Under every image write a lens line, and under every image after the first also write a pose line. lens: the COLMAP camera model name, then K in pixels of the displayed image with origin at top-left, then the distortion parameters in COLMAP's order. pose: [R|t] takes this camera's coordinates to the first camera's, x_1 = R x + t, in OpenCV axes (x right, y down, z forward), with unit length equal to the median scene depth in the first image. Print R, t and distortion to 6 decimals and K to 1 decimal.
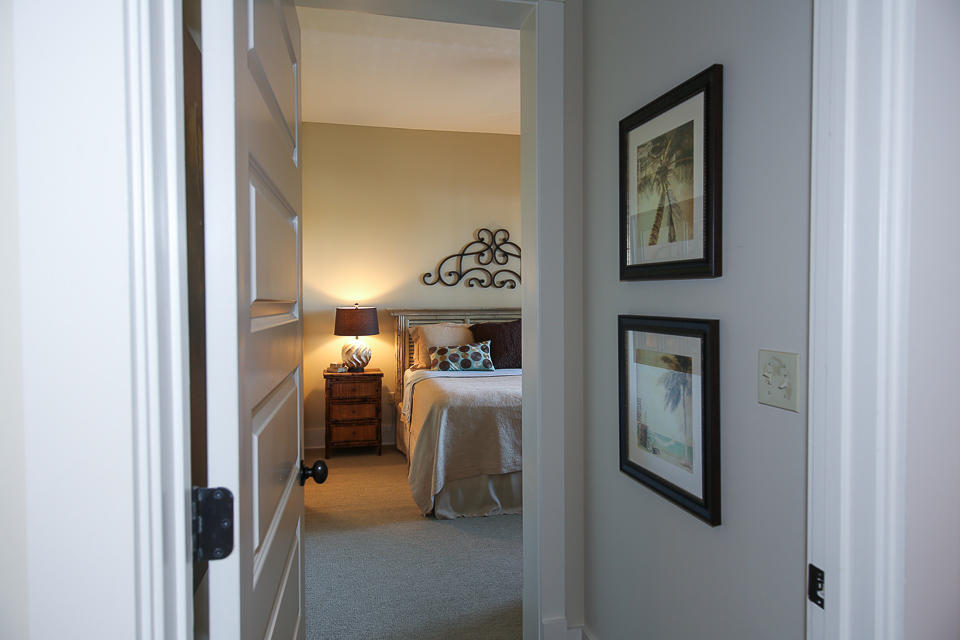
lens RADIAL K [[621.0, 0, 474.9], [0, 621.0, 317.5], [0, 0, 1]] dist [0.008004, 0.001175]
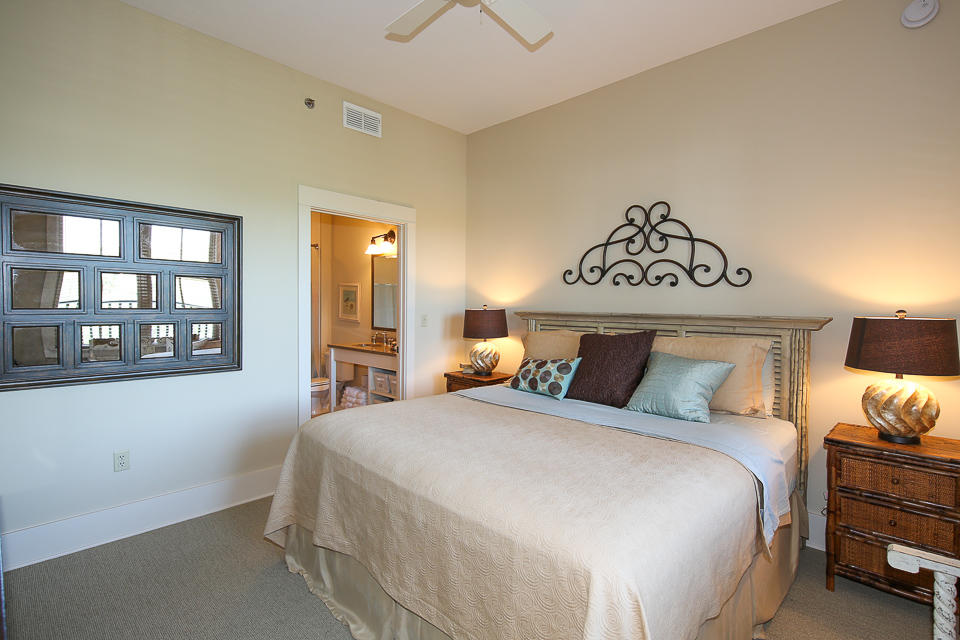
lens RADIAL K [[447.8, 0, 484.0], [0, 447.8, 315.3], [0, 0, 1]] dist [0.019728, -0.000940]
pose [[0.563092, 0.028795, -0.825892, 0.361537], [-0.038052, 0.999236, 0.008895, -0.011525], [0.825518, 0.026418, 0.563758, 0.566379]]
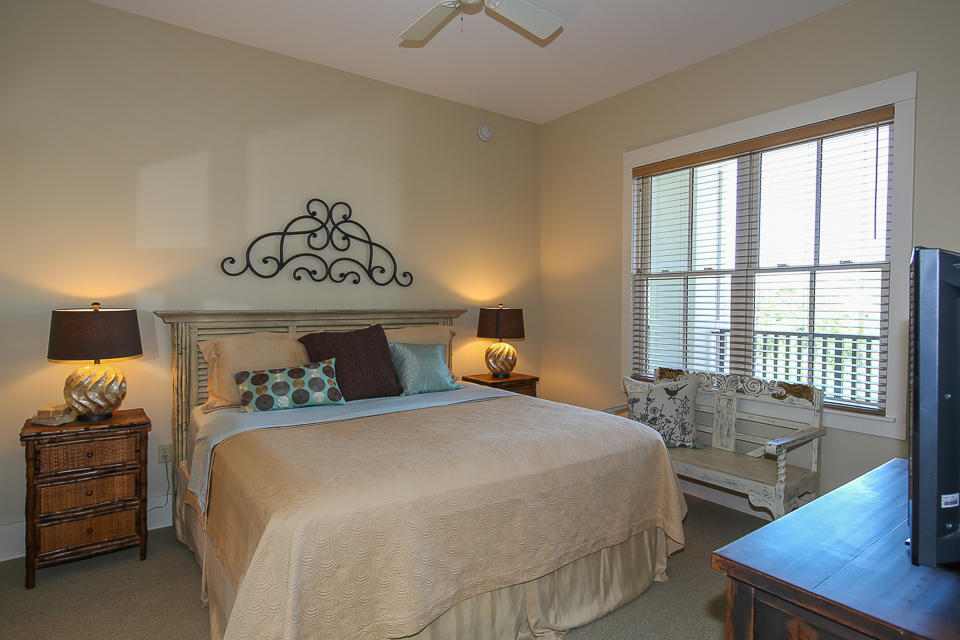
lens RADIAL K [[523.2, 0, 478.8], [0, 523.2, 315.7], [0, 0, 1]] dist [0.010267, 0.000058]
pose [[0.920219, -0.003440, 0.391390, -0.050725], [0.005614, 0.999975, -0.004412, -0.005519], [-0.391365, 0.006257, 0.920214, 0.382209]]
